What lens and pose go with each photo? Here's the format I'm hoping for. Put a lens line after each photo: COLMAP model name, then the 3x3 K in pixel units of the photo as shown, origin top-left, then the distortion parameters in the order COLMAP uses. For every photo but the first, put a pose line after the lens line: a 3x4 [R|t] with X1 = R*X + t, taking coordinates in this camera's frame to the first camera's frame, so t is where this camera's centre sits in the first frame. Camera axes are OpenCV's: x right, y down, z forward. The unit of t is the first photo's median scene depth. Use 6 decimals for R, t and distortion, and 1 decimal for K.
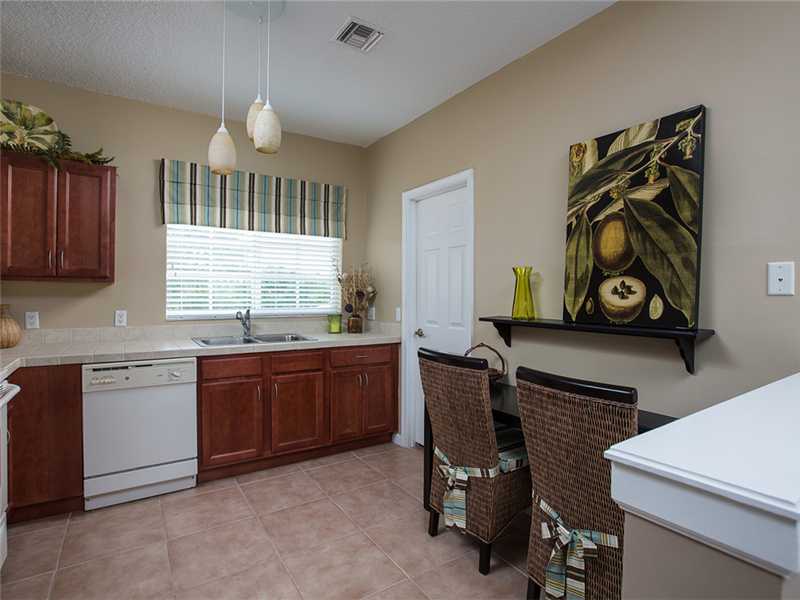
lens RADIAL K [[417.0, 0, 397.9], [0, 417.0, 299.0], [0, 0, 1]] dist [-0.053661, 0.026837]
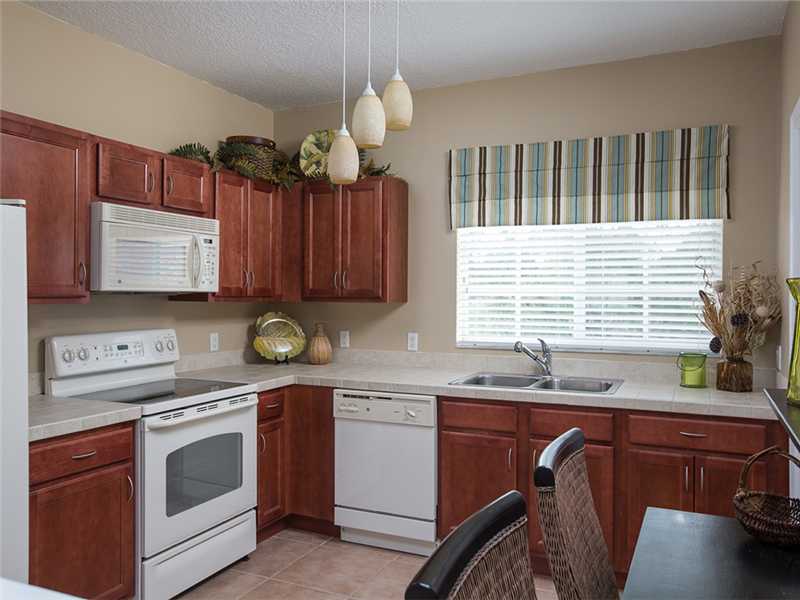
lens RADIAL K [[647.2, 0, 400.0], [0, 647.2, 300.0], [0, 0, 1]] dist [-0.006038, -0.000405]
pose [[0.529623, 0.003369, -0.848226, 0.505872], [-0.010730, 0.999939, -0.002728, -0.039880], [0.848165, 0.010547, 0.529627, 0.245843]]
